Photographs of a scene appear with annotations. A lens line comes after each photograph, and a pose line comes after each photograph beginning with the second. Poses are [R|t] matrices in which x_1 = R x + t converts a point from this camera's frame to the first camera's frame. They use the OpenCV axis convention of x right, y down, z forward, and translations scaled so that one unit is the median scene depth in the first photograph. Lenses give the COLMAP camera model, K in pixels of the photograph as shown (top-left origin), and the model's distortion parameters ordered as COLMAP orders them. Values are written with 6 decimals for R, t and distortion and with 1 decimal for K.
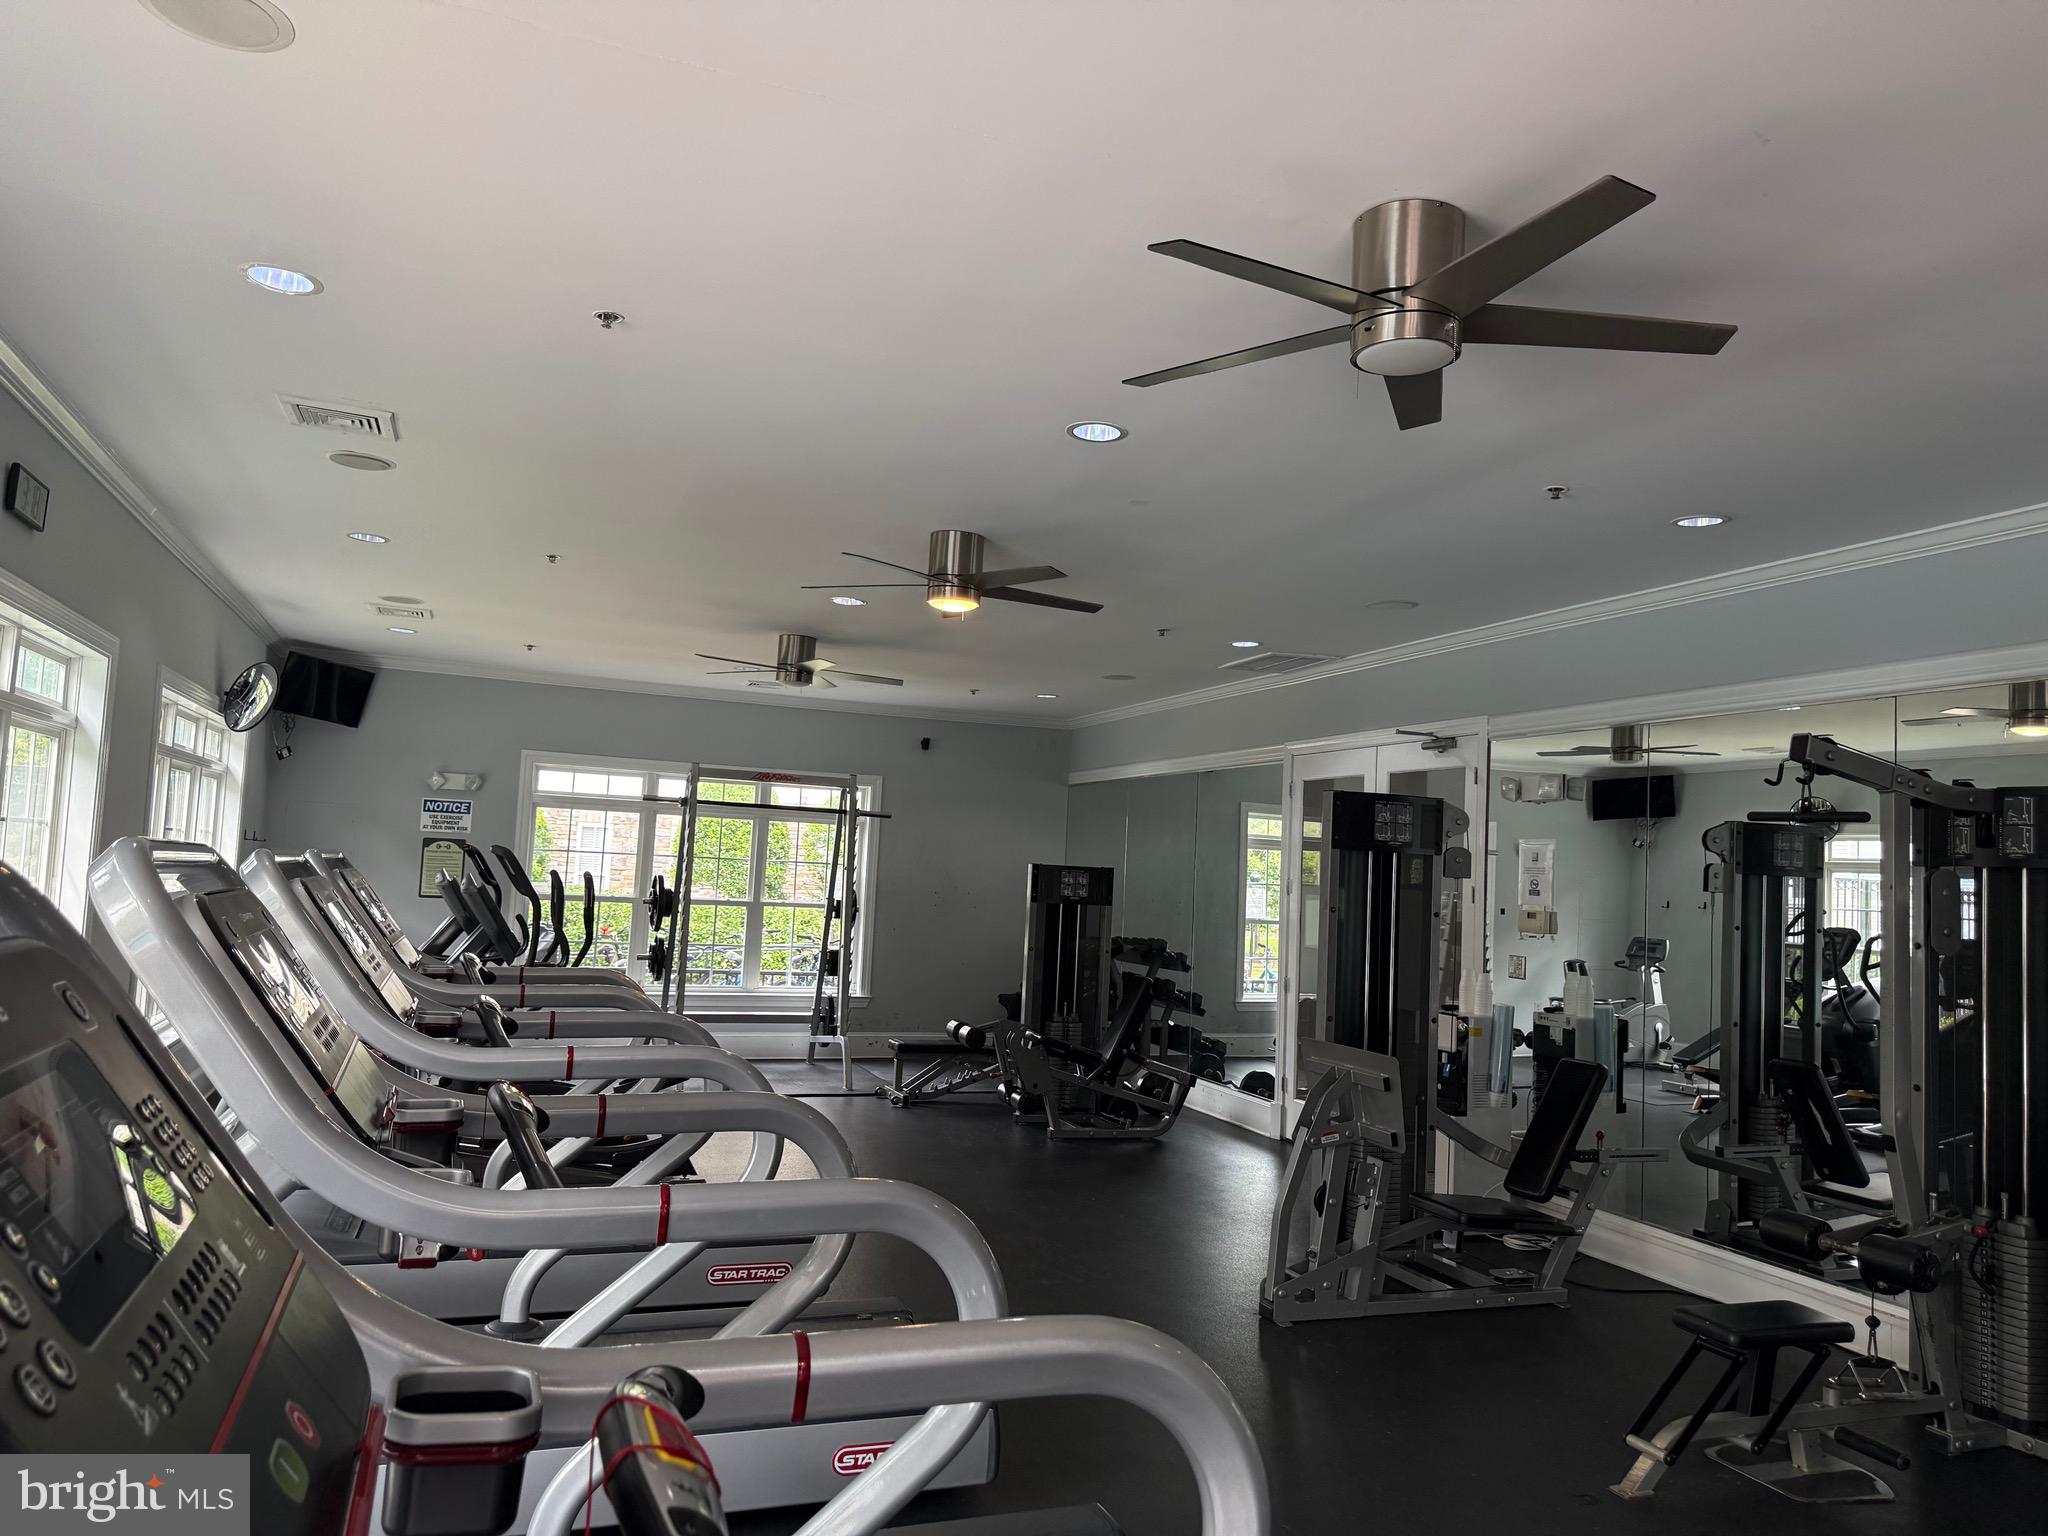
lens RADIAL K [[1441.6, 0, 1019.7], [0, 1441.6, 772.8], [0, 0, 1]] dist [0.008831, -0.007094]
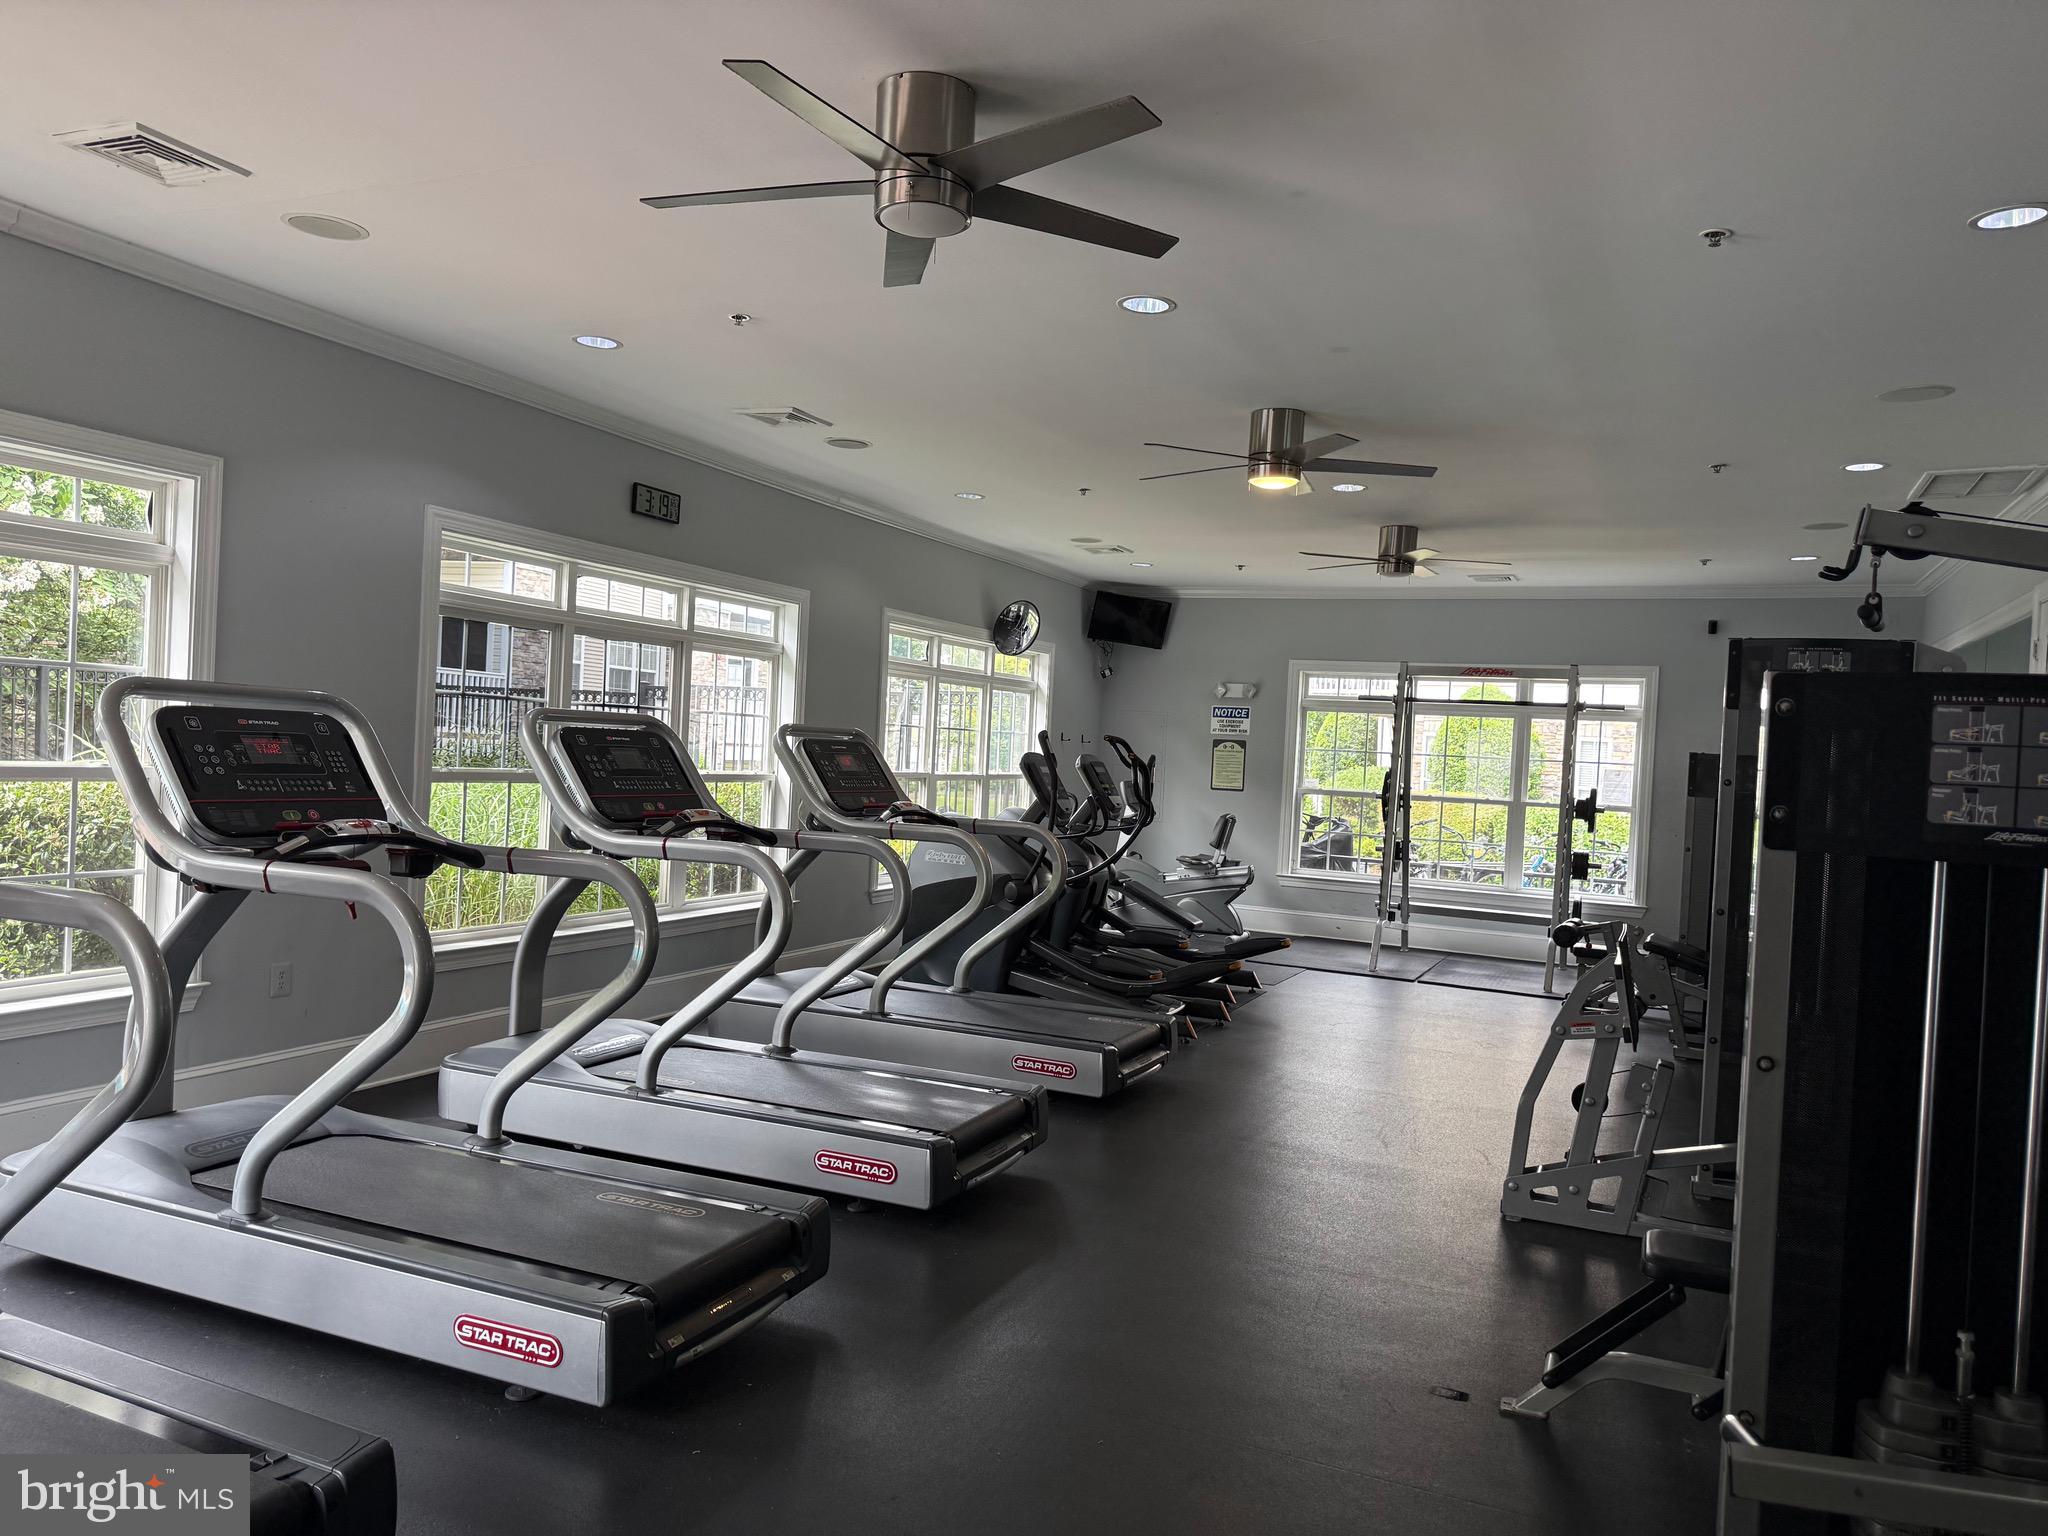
lens RADIAL K [[1441.6, 0, 1017.5], [0, 1441.6, 769.2], [0, 0, 1]] dist [0.008831, -0.007094]
pose [[0.714381, -0.003405, -0.699749, 0.296942], [0.037813, 0.998715, 0.033743, 0.024691], [0.698735, -0.050565, 0.713592, 0.072536]]
